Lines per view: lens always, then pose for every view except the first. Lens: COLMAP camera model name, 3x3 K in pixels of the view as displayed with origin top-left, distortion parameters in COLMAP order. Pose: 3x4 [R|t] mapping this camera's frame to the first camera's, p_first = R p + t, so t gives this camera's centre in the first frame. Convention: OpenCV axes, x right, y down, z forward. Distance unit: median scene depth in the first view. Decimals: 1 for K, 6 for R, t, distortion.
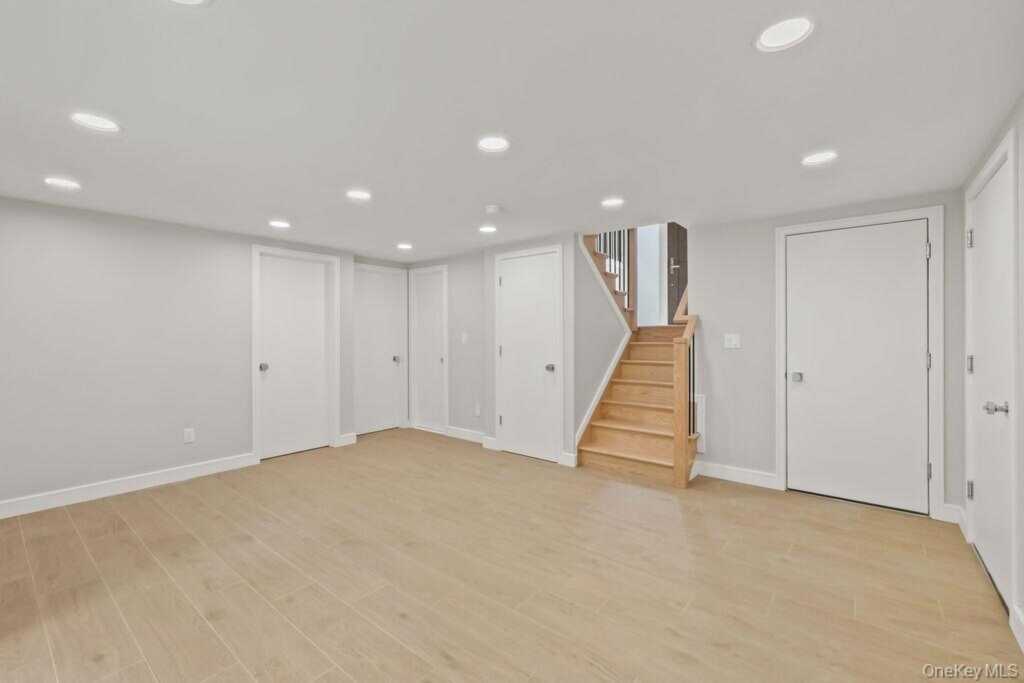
lens RADIAL K [[427.0, 0, 511.3], [0, 427.0, 336.5], [0, 0, 1]] dist [0.002189, 0.000038]
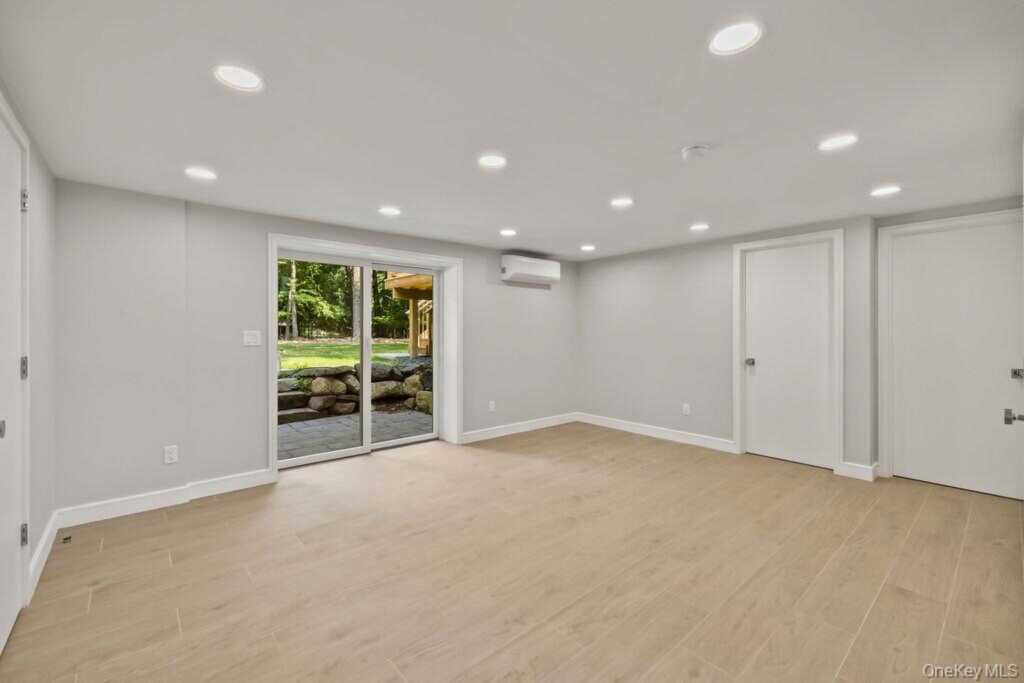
lens RADIAL K [[427.0, 0, 511.3], [0, 427.0, 336.5], [0, 0, 1]] dist [0.002189, 0.000038]
pose [[-0.157320, 0.012936, -0.987463, 0.761061], [-0.004510, 0.999894, 0.013818, -0.000497], [0.987537, 0.006627, -0.157245, 0.887927]]
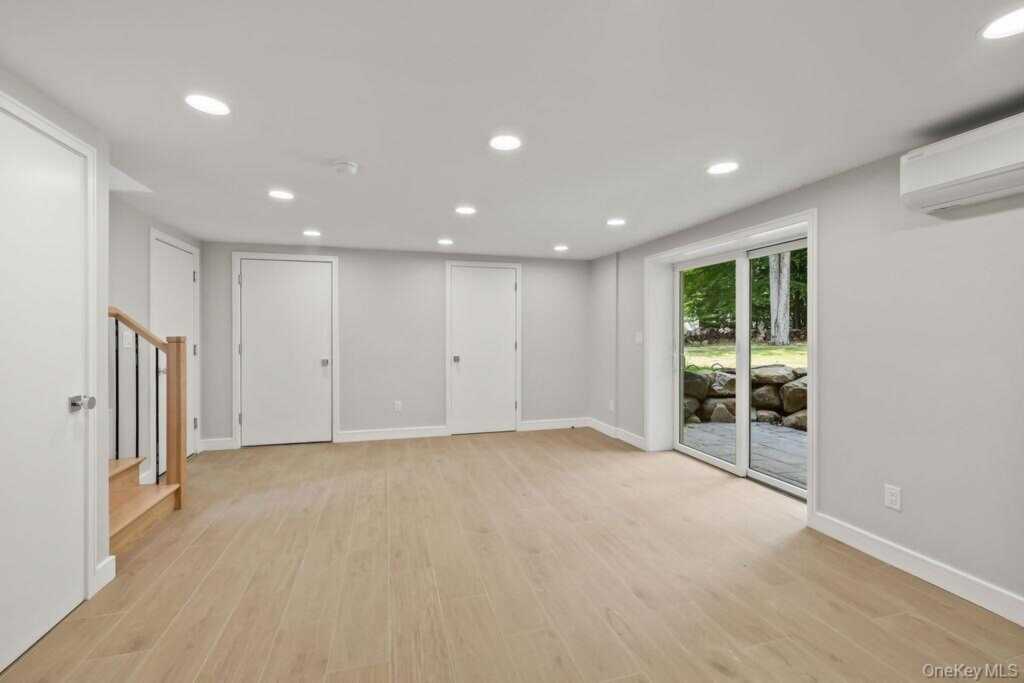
lens RADIAL K [[454.3, 0, 511.5], [0, 454.3, 333.9], [0, 0, 1]] dist [0.000224, -0.000096]
pose [[-0.816213, -0.001050, 0.577751, -0.814441], [0.002318, 0.999984, 0.005091, -0.000079], [-0.577747, 0.005495, -0.816197, 1.626970]]
